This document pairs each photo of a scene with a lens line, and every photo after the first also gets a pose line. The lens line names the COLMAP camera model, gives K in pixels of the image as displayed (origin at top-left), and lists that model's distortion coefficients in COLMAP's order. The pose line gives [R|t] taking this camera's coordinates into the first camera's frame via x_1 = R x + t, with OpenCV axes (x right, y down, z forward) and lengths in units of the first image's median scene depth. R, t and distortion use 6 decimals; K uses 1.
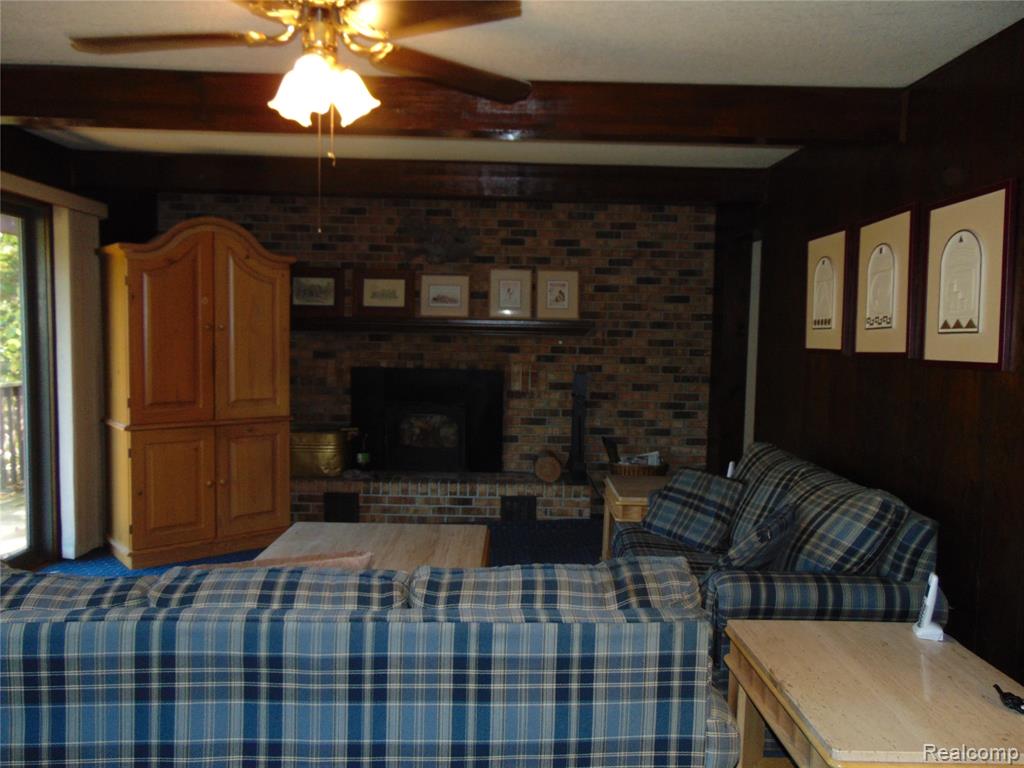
lens RADIAL K [[769.5, 0, 508.2], [0, 769.5, 382.7], [0, 0, 1]] dist [-0.031175, 0.062100]
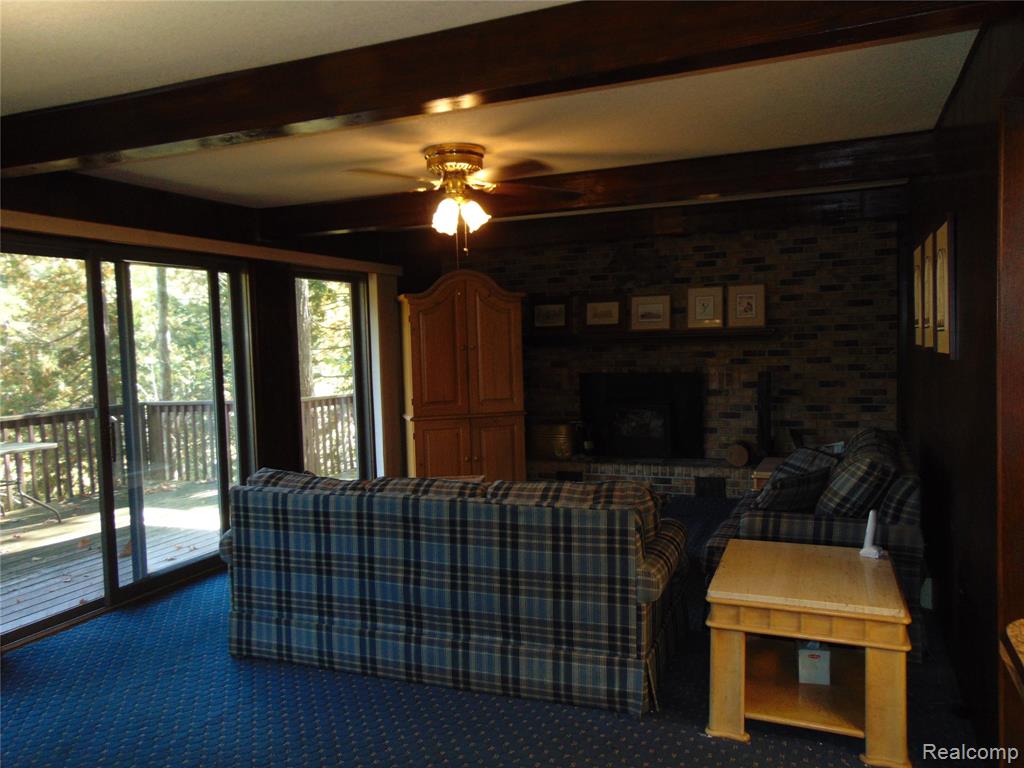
lens RADIAL K [[769.5, 0, 508.2], [0, 769.5, 382.7], [0, 0, 1]] dist [-0.031175, 0.062100]
pose [[0.912565, -0.024519, -0.408197, 0.206897], [0.020190, 0.999685, -0.014911, 0.011526], [0.408434, 0.005366, 0.912772, -0.204073]]
